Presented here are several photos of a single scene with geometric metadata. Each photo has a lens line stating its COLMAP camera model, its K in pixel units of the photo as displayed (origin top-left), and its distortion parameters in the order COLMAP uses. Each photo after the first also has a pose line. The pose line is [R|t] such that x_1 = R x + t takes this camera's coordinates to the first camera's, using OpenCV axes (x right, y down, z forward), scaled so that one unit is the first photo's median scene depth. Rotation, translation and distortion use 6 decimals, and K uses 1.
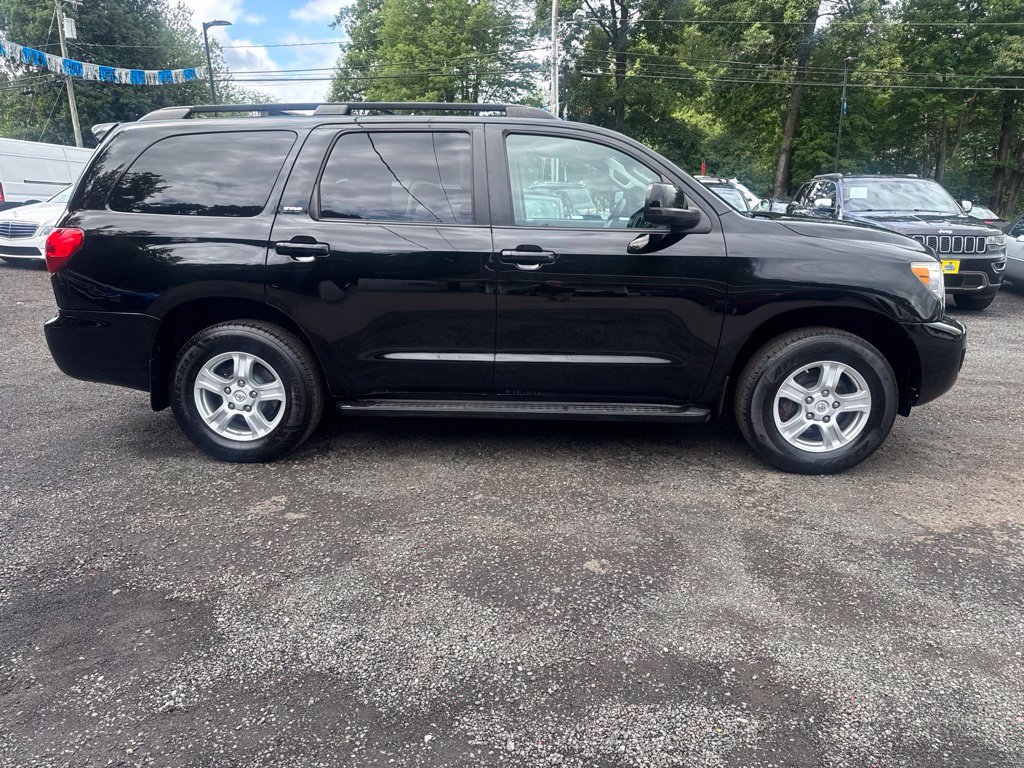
lens RADIAL K [[727.7, 0, 505.7], [0, 727.7, 389.8], [0, 0, 1]] dist [0.026145, -0.030507]
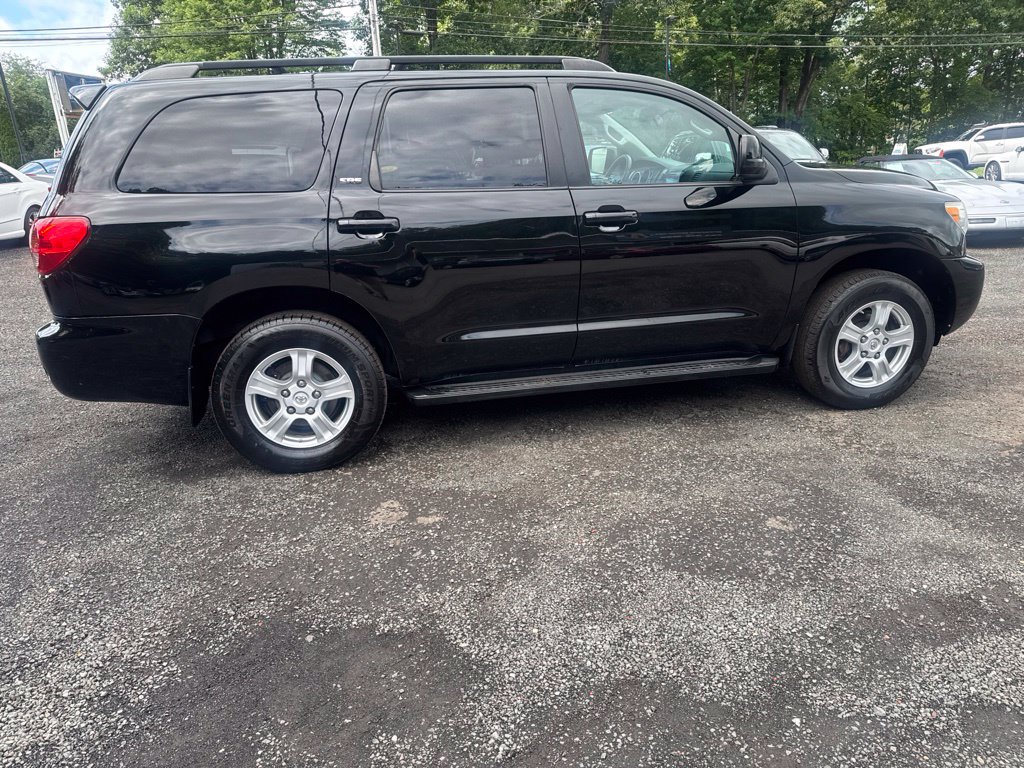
lens RADIAL K [[727.7, 0, 507.7], [0, 727.7, 393.2], [0, 0, 1]] dist [0.026145, -0.030507]
pose [[0.966146, -0.114170, 0.231361, -0.330902], [0.102536, 0.992811, 0.061742, -0.026198], [-0.236747, -0.035928, 0.970907, 0.087378]]
